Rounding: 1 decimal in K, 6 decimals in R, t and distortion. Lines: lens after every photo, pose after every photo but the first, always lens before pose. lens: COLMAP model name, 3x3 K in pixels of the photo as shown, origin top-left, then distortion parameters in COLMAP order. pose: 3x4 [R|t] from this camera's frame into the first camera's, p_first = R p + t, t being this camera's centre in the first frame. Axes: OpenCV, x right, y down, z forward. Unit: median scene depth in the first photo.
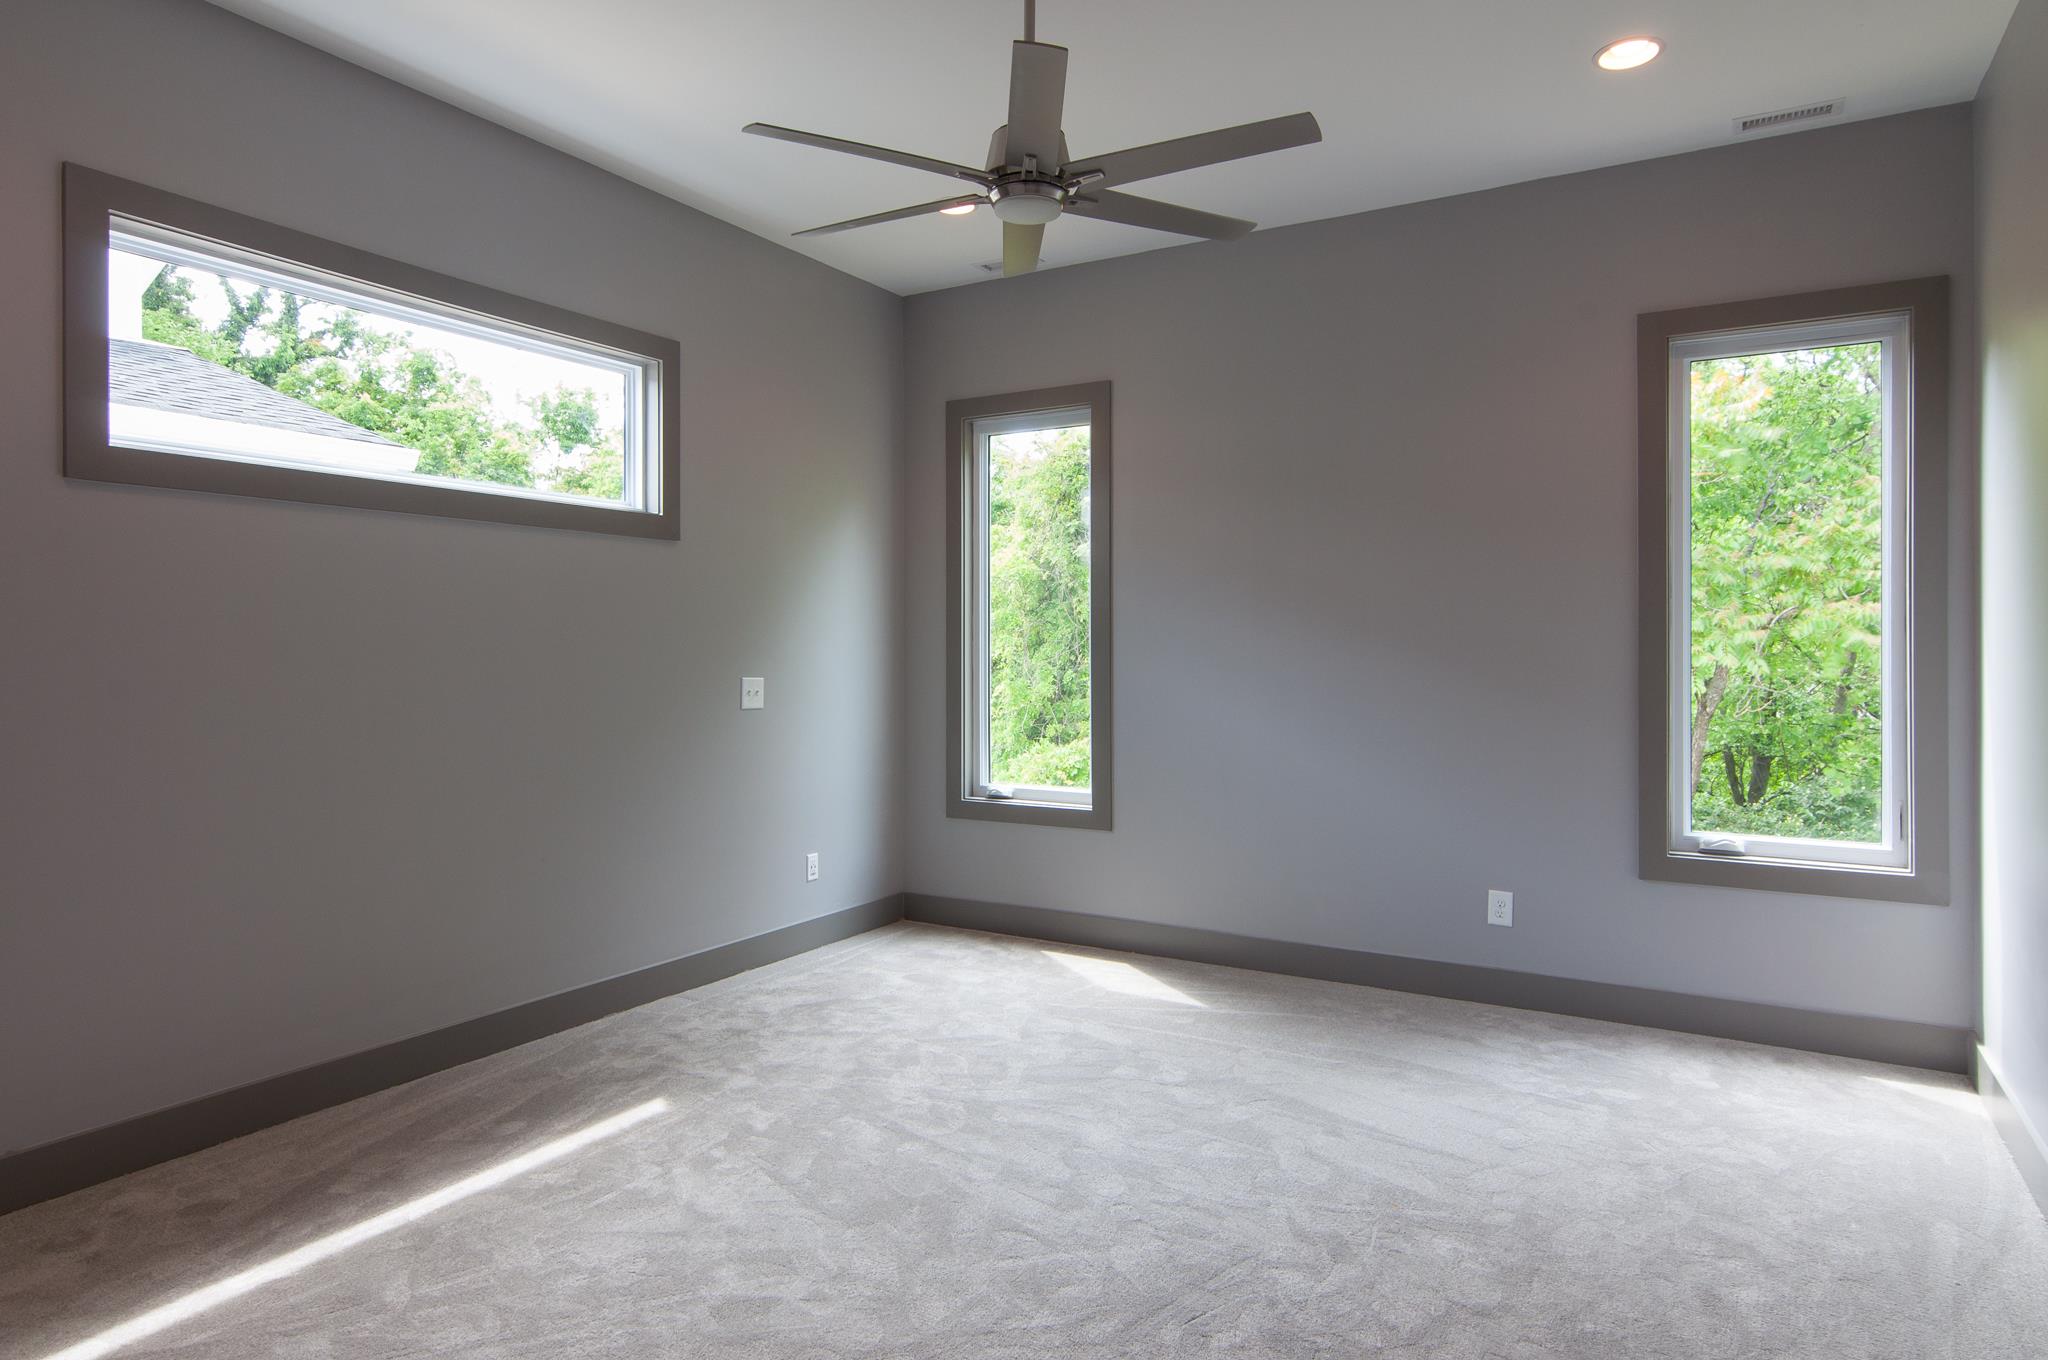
lens RADIAL K [[1164.6, 0, 1026.5], [0, 1164.6, 648.0], [0, 0, 1]] dist [-0.003840, -0.001499]
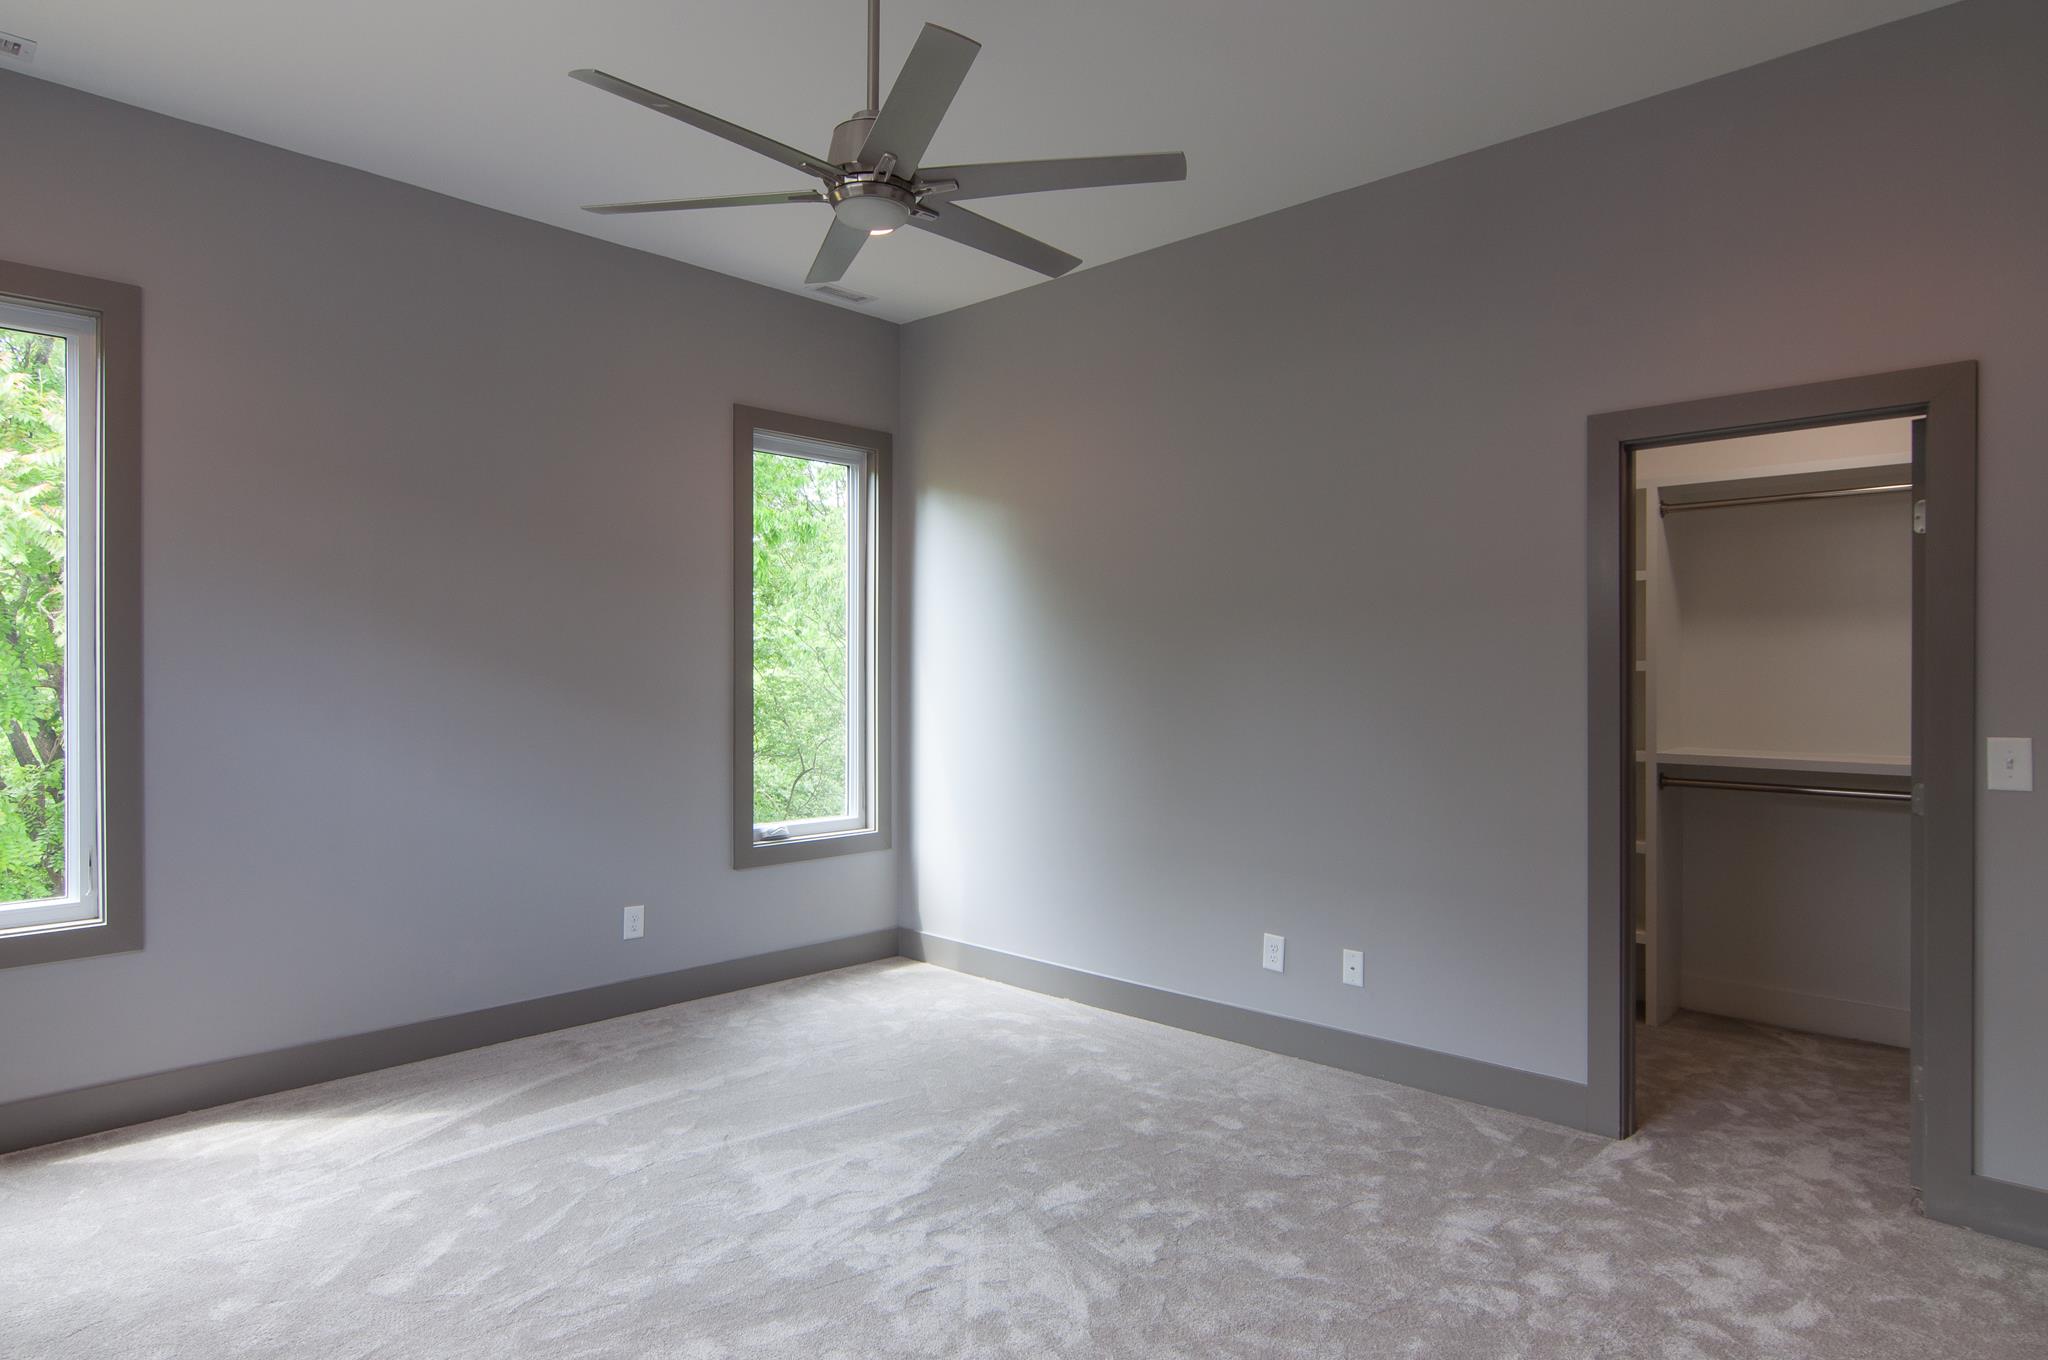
lens RADIAL K [[1227.8, 0, 1020.4], [0, 1227.8, 671.7], [0, 0, 1]] dist [-0.000489, -0.001040]
pose [[0.213059, 0.007179, 0.977013, -0.660308], [0.005997, 0.999945, -0.008655, 0.005877], [-0.977021, 0.007703, 0.213004, 0.439220]]
